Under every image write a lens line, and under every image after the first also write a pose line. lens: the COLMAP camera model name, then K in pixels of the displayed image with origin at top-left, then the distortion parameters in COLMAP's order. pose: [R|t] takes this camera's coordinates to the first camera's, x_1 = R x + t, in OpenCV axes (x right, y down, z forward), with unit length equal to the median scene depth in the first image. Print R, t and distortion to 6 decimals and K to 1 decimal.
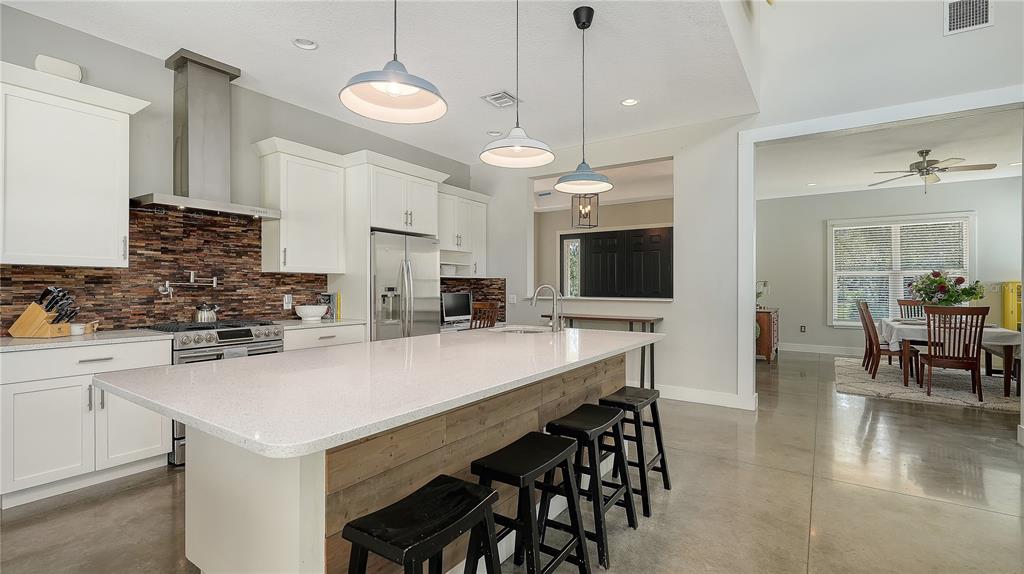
lens RADIAL K [[463.1, 0, 504.3], [0, 463.1, 284.1], [0, 0, 1]] dist [0.000093, -0.000006]
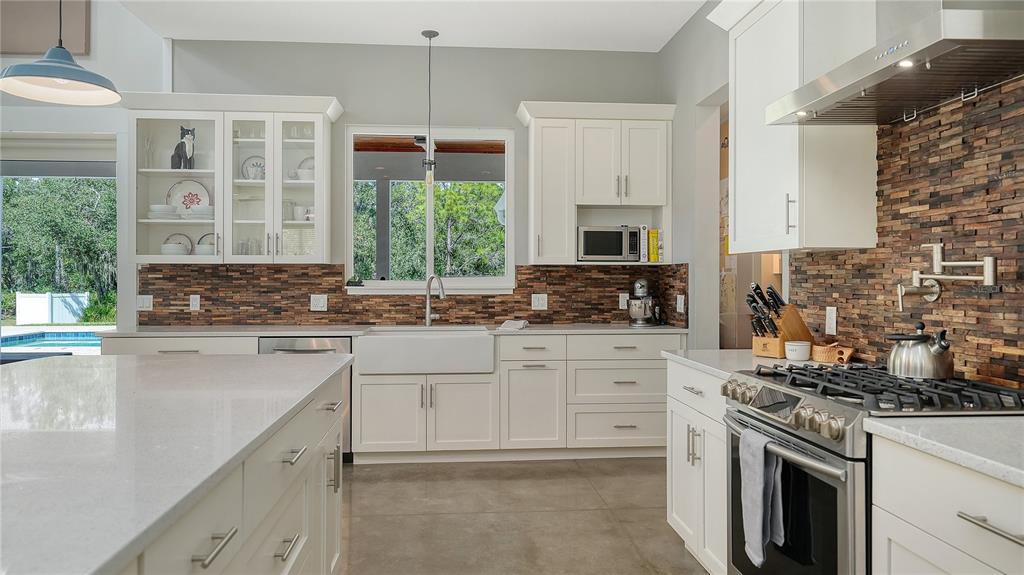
lens RADIAL K [[716.7, 0, 512.0], [0, 716.7, 287.5], [0, 0, 1]] dist [0.003533, 0.000307]
pose [[-0.775001, 0.001657, -0.631958, -0.010382], [-0.001905, 0.999986, 0.004958, 0.006217], [0.631957, 0.005047, -0.774987, 1.241093]]
